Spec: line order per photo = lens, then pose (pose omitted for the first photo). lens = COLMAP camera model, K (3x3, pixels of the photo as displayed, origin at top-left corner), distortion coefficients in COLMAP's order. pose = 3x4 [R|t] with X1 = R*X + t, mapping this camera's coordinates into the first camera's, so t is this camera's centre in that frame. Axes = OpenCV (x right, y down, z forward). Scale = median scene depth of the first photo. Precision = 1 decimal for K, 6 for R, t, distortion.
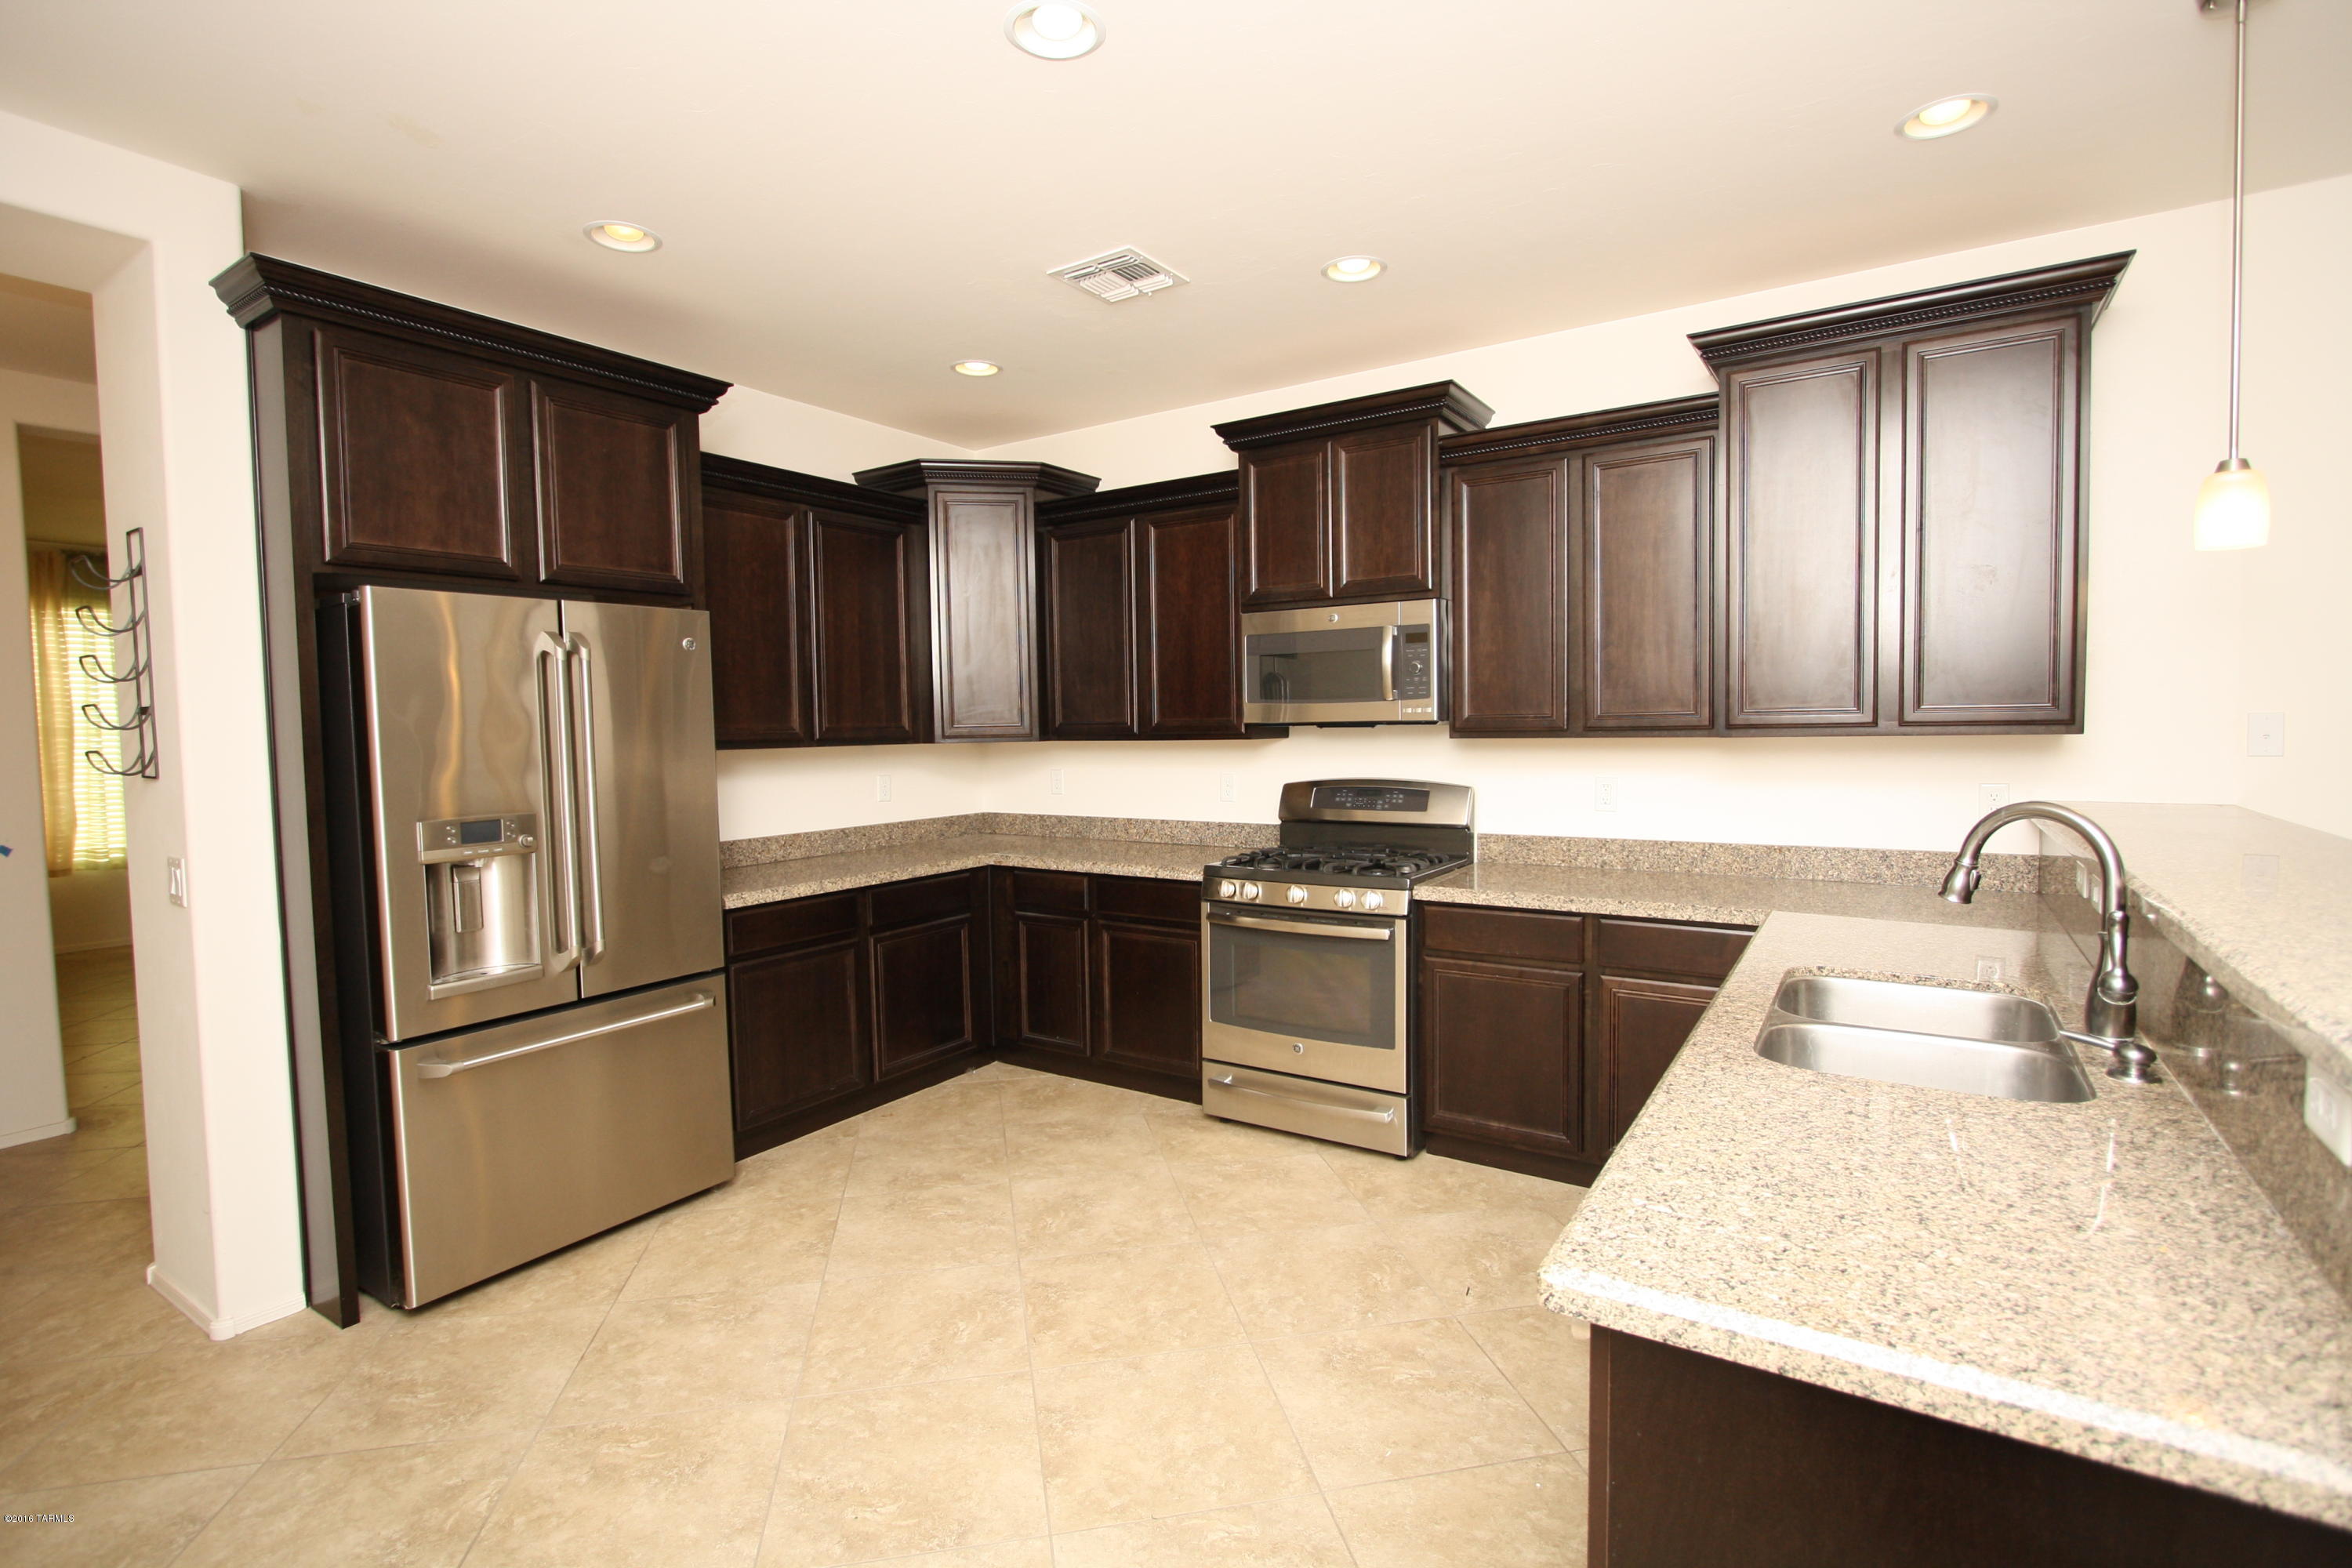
lens RADIAL K [[1091.6, 0, 1172.5], [0, 1091.6, 767.0], [0, 0, 1]] dist [-0.010780, 0.000707]
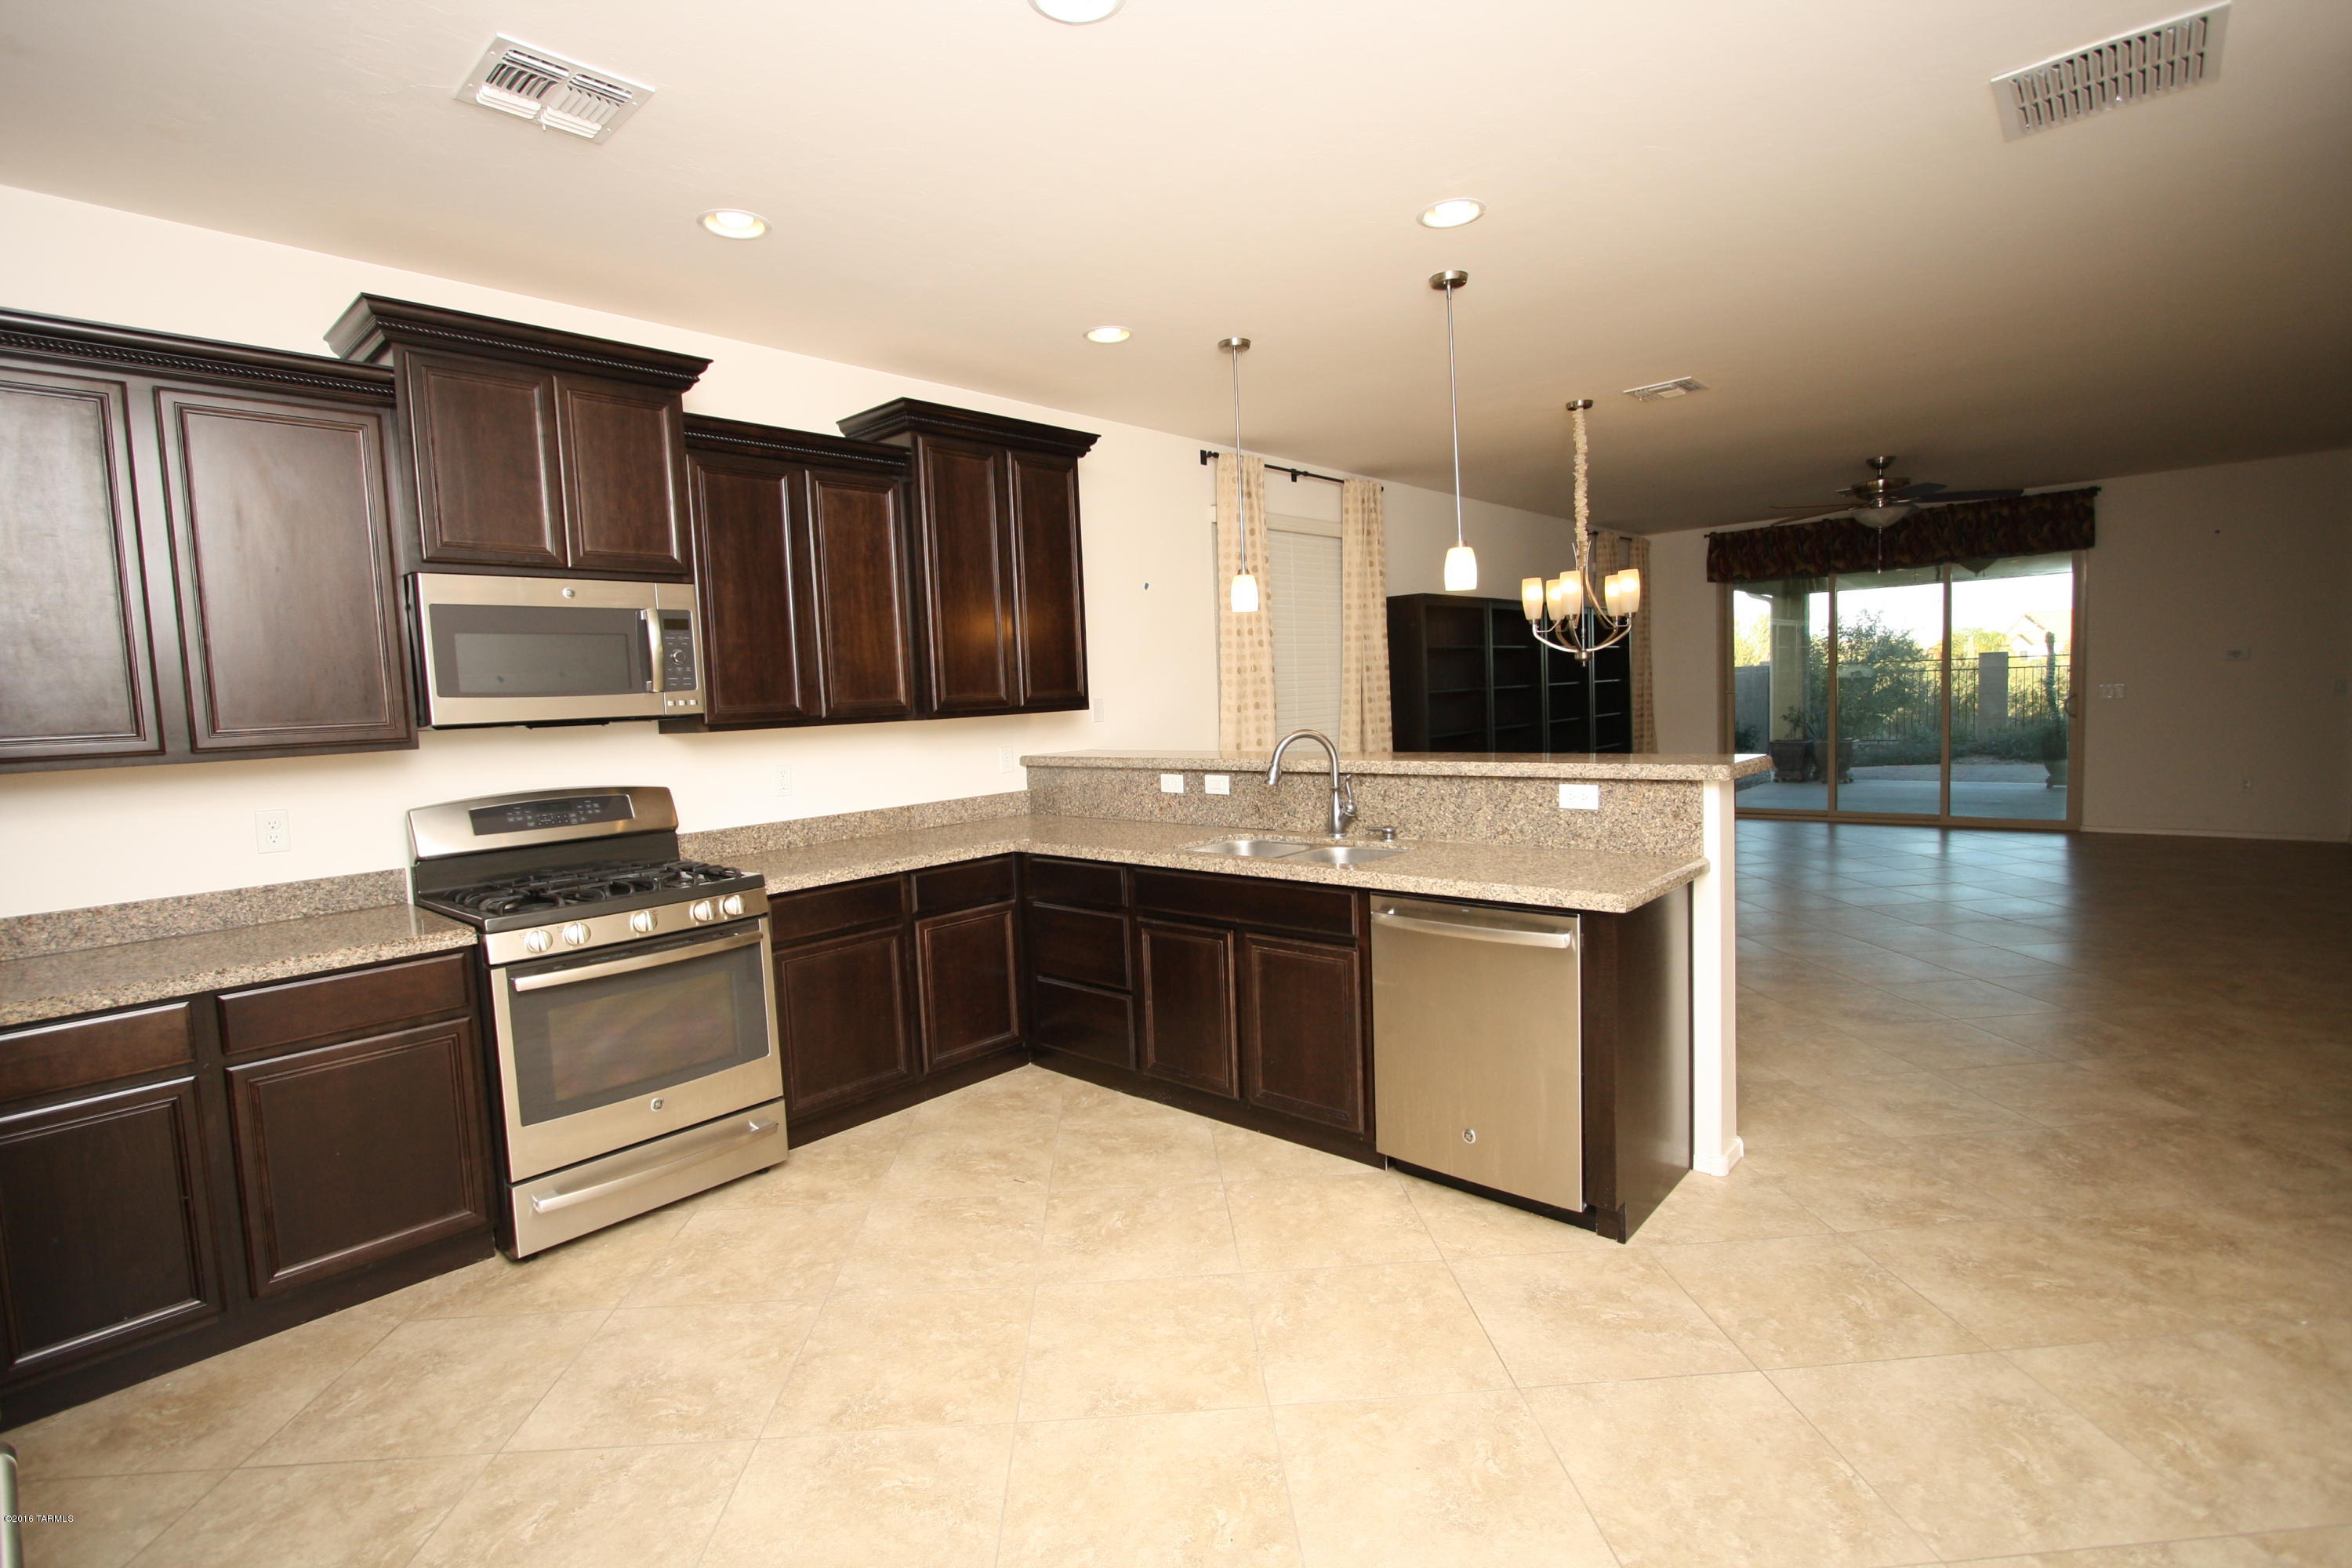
lens RADIAL K [[1091.6, 0, 1166.8], [0, 1091.6, 762.2], [0, 0, 1]] dist [-0.010780, 0.000707]
pose [[0.155882, -0.053874, 0.986305, -0.666347], [0.082497, 0.995733, 0.041351, -0.006546], [-0.984325, 0.074921, 0.159662, 0.484548]]
